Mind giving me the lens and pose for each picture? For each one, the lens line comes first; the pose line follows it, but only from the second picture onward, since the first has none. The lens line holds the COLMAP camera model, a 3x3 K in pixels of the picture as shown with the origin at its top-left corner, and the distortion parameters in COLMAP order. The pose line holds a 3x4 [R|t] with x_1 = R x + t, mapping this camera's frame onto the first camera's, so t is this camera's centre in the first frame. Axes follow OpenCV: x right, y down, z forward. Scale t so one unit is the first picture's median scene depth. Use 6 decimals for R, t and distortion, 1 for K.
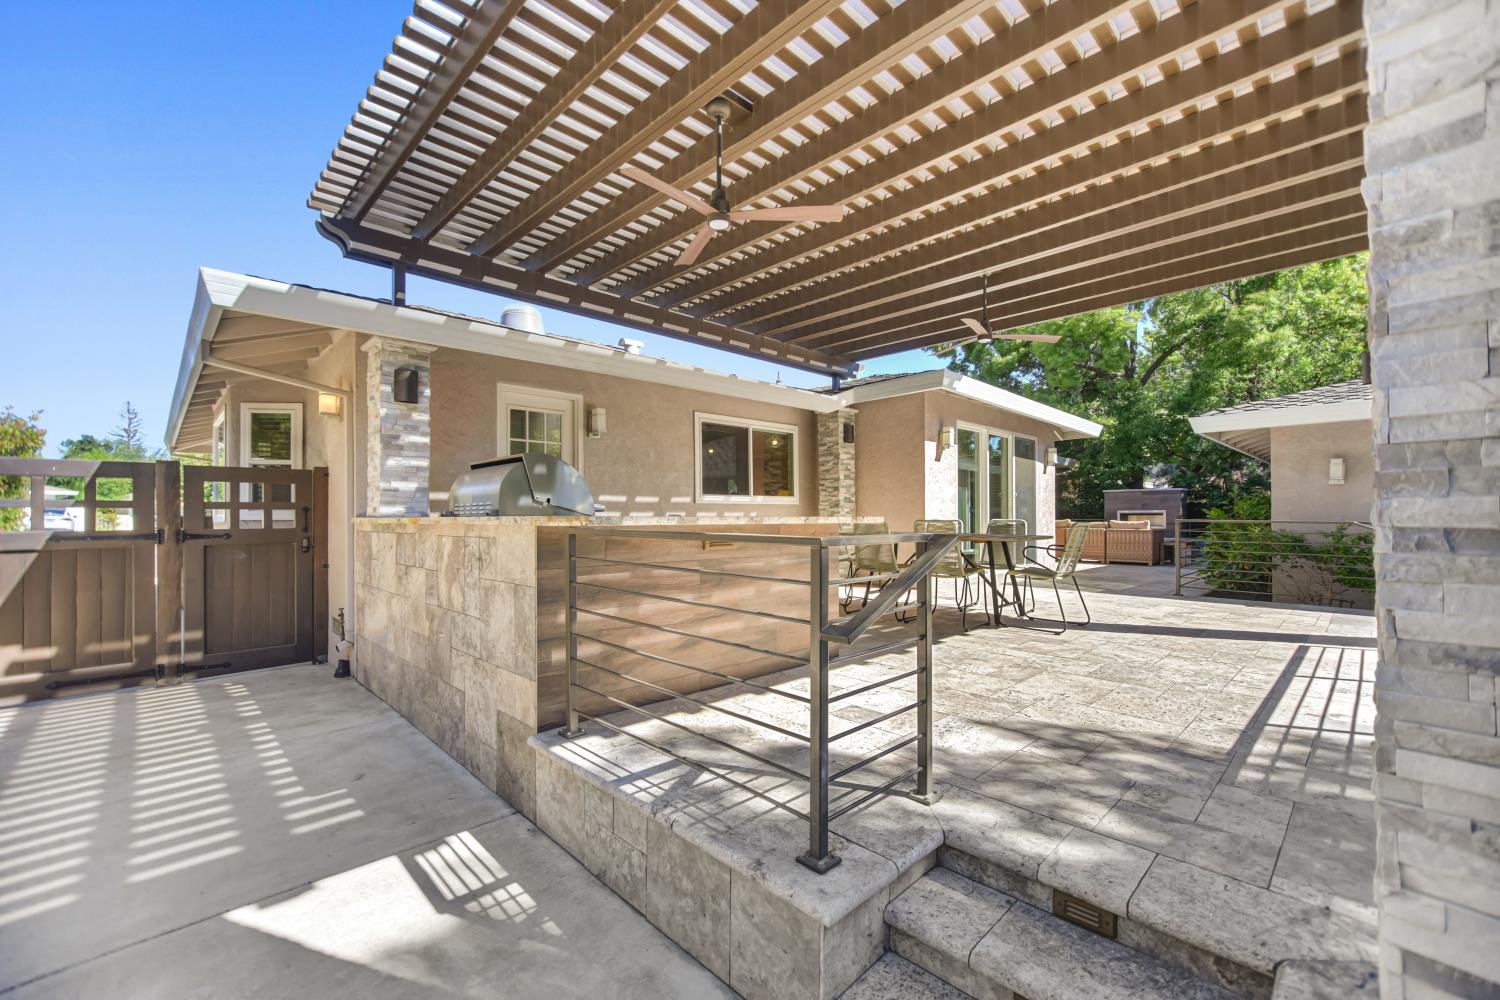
lens RADIAL K [[626.6, 0, 737.6], [0, 626.6, 489.0], [0, 0, 1]] dist [-0.020322, 0.010922]
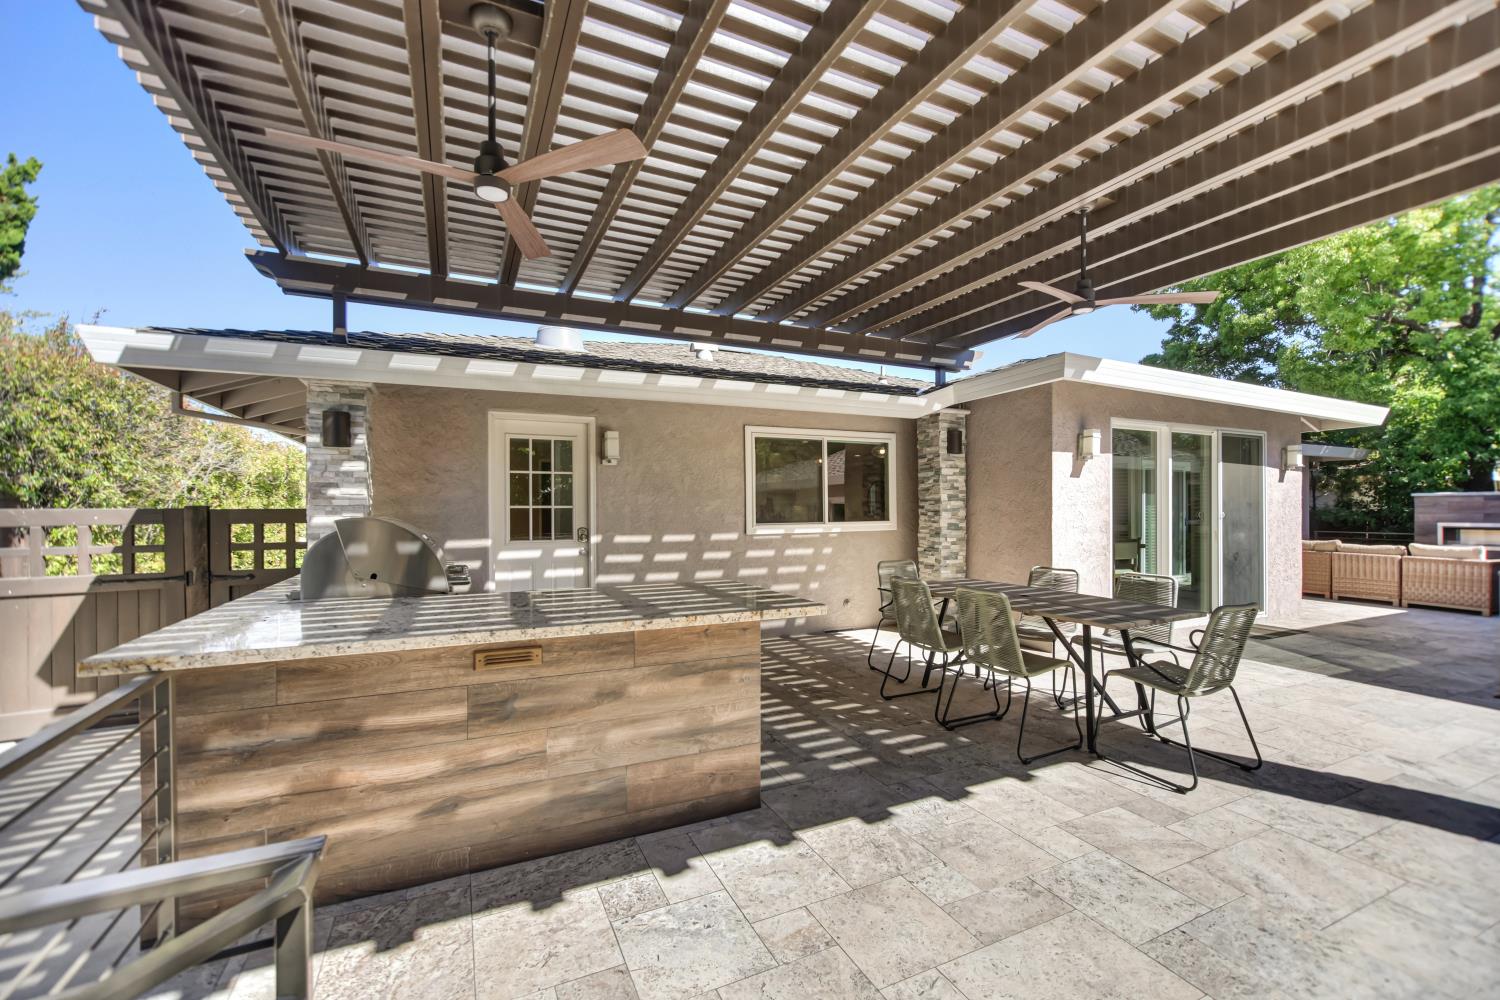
lens RADIAL K [[631.4, 0, 737.6], [0, 631.4, 497.1], [0, 0, 1]] dist [-0.003351, 0.000110]
pose [[0.948753, -0.007834, -0.315922, 0.170897], [0.015272, 0.999661, 0.021076, -0.040757], [0.315650, -0.024821, 0.948551, 0.166294]]
